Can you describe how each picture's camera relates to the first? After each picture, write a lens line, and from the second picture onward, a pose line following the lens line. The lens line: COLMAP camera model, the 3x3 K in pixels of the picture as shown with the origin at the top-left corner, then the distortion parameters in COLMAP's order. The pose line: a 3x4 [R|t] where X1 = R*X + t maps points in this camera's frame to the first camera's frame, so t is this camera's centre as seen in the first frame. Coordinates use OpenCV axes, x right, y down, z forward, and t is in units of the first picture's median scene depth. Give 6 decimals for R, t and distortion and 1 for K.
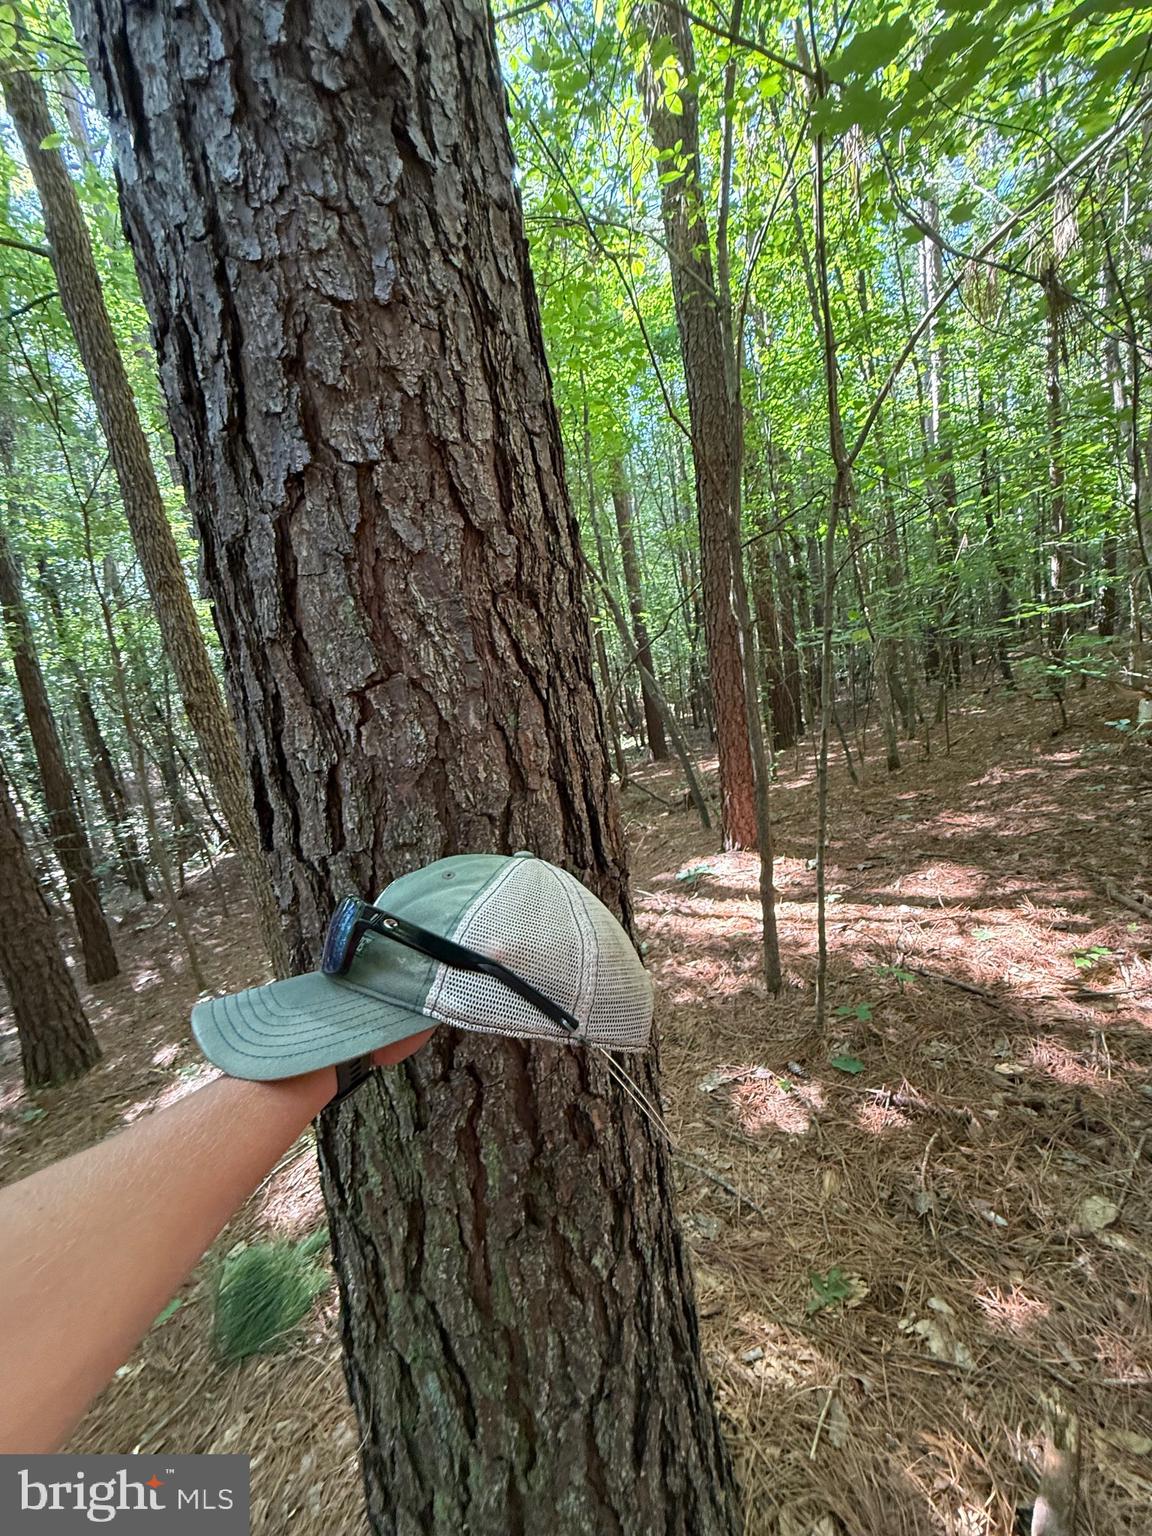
lens RADIAL K [[614.1, 0, 576.0], [0, 614.1, 768.0], [0, 0, 1]] dist [-0.001221, -0.000001]
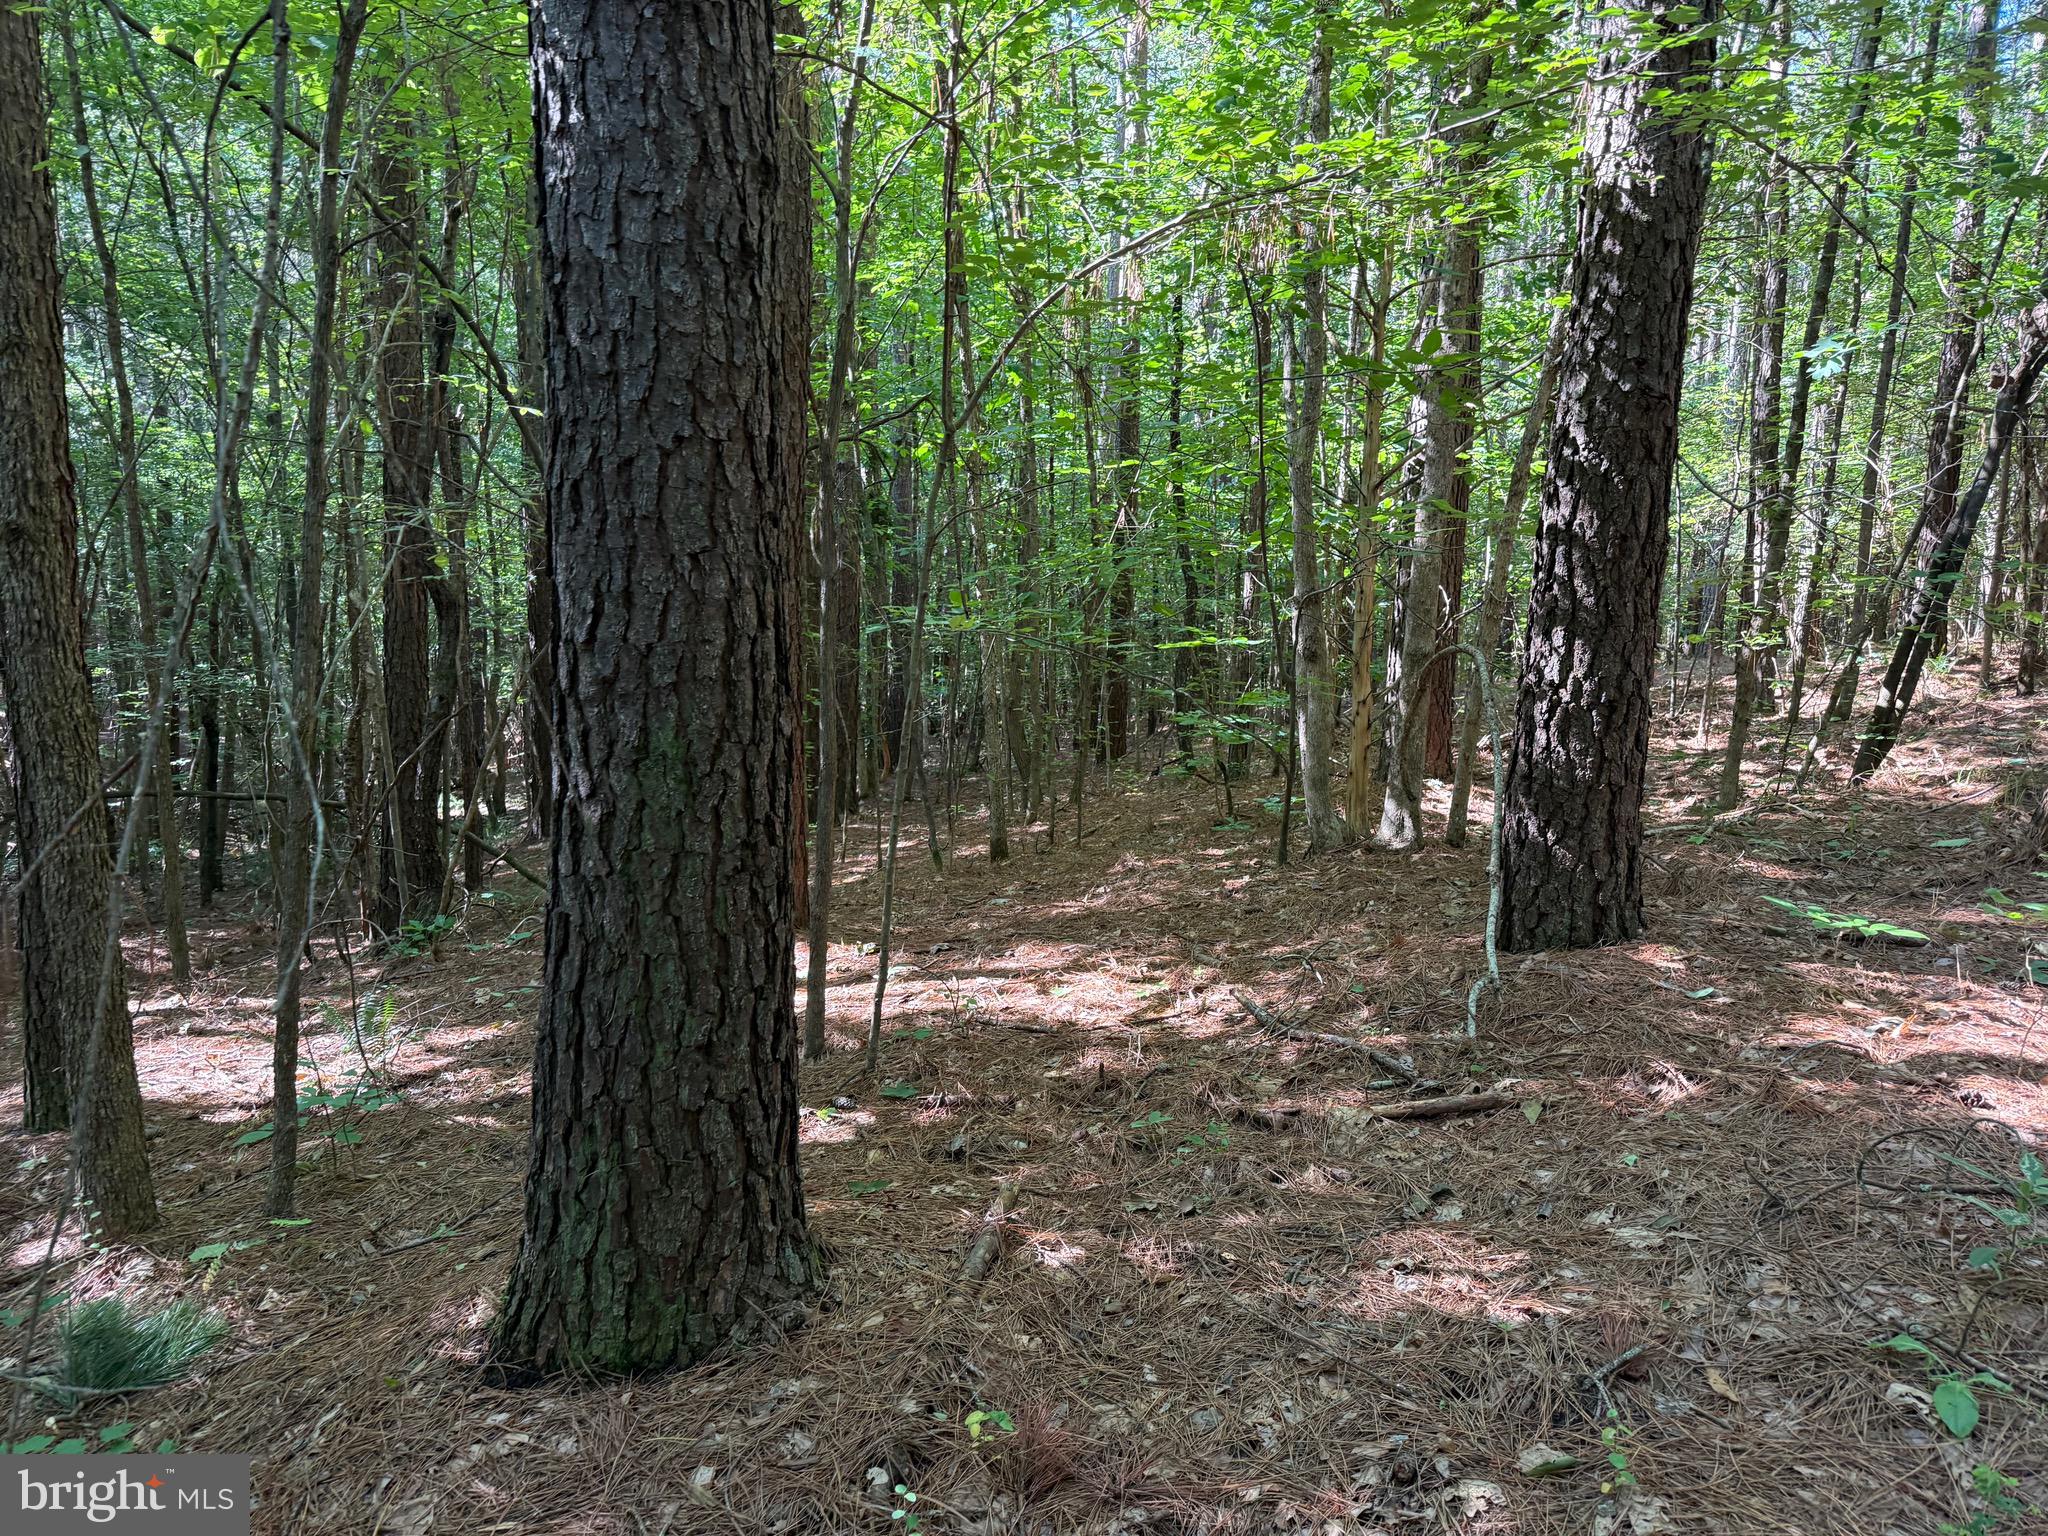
lens RADIAL K [[1421.8, 0, 1024.0], [0, 1421.8, 768.0], [0, 0, 1]] dist [0.154088, -0.000153]
pose [[0.882834, 0.123484, 0.453162, -0.280318], [-0.078300, 0.990013, -0.117231, 0.194921], [-0.463112, 0.068013, 0.883686, -0.671118]]
